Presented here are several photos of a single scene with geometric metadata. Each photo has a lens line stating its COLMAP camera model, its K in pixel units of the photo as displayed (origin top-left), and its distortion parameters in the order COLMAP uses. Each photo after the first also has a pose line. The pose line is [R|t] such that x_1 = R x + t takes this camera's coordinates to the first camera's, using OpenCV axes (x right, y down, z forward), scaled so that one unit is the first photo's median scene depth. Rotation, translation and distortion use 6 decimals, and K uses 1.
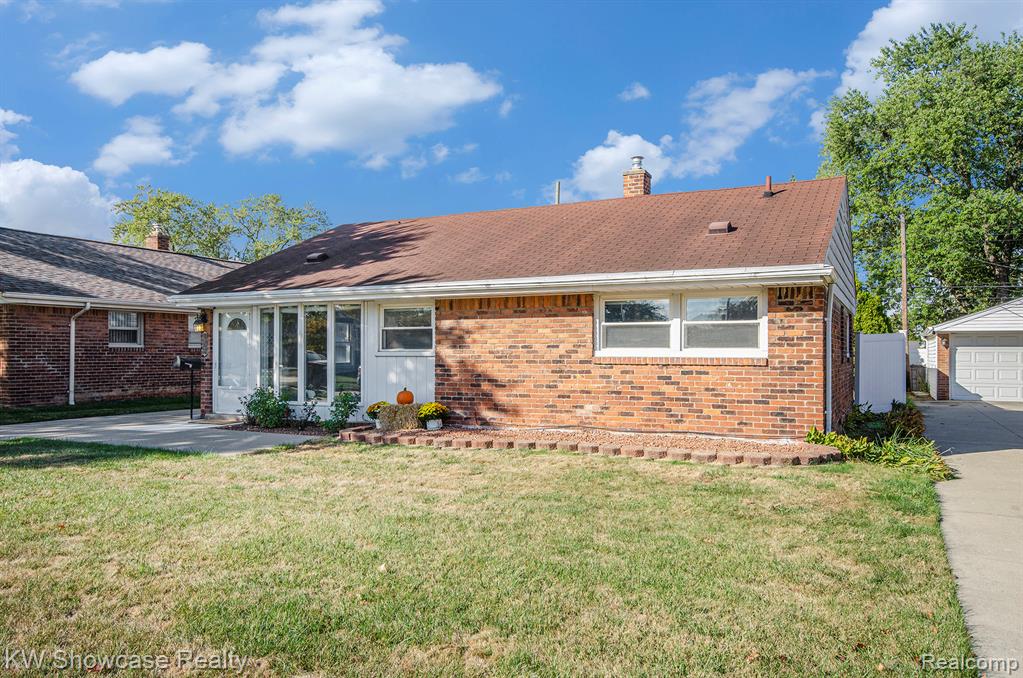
lens RADIAL K [[747.5, 0, 511.5], [0, 747.5, 339.0], [0, 0, 1]] dist [-0.001105, 0.000614]
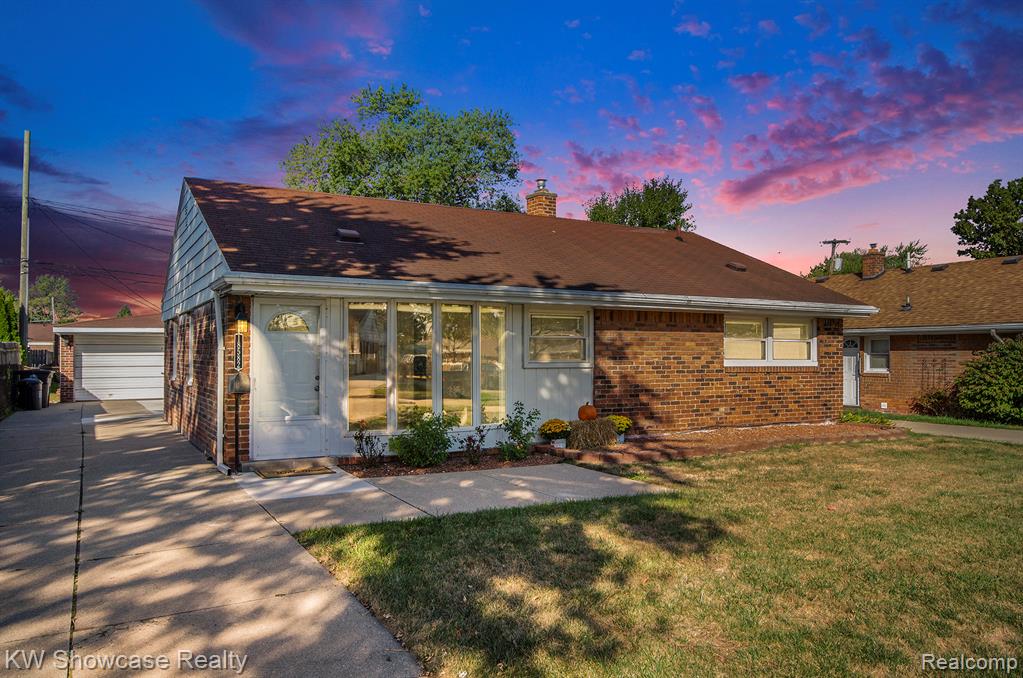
lens RADIAL K [[747.5, 0, 511.5], [0, 747.5, 339.0], [0, 0, 1]] dist [-0.001105, 0.000614]
pose [[0.559126, 0.015835, 0.828932, -1.008753], [-0.018757, 0.999803, -0.006447, -0.005893], [-0.828871, -0.011944, 0.559313, 0.582241]]
